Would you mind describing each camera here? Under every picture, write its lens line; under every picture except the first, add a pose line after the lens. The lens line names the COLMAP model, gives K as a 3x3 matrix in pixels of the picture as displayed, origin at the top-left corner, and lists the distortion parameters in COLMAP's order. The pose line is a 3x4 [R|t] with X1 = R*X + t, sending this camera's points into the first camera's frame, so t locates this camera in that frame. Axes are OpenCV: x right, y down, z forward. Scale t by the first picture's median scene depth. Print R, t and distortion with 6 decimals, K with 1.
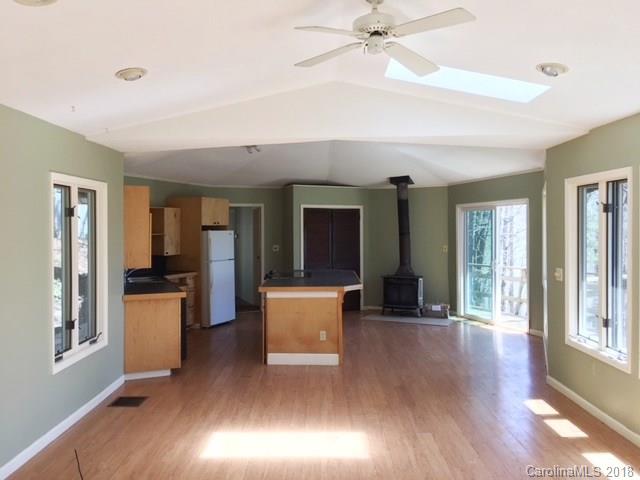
lens RADIAL K [[543.6, 0, 320.1], [0, 543.6, 237.2], [0, 0, 1]] dist [0.042038, -0.005266]
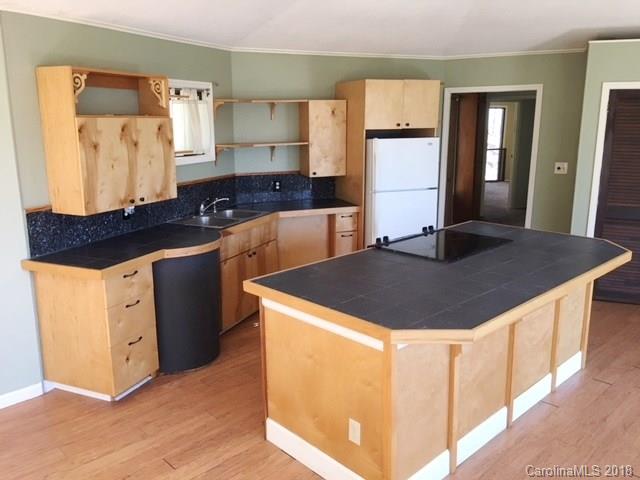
lens RADIAL K [[543.6, 0, 318.3], [0, 543.6, 238.9], [0, 0, 1]] dist [0.042038, -0.005266]
pose [[0.685437, 0.159243, -0.710505, 0.251628], [-0.007077, 0.977203, 0.212190, -0.041765], [0.728098, -0.140415, 0.670938, 0.741948]]
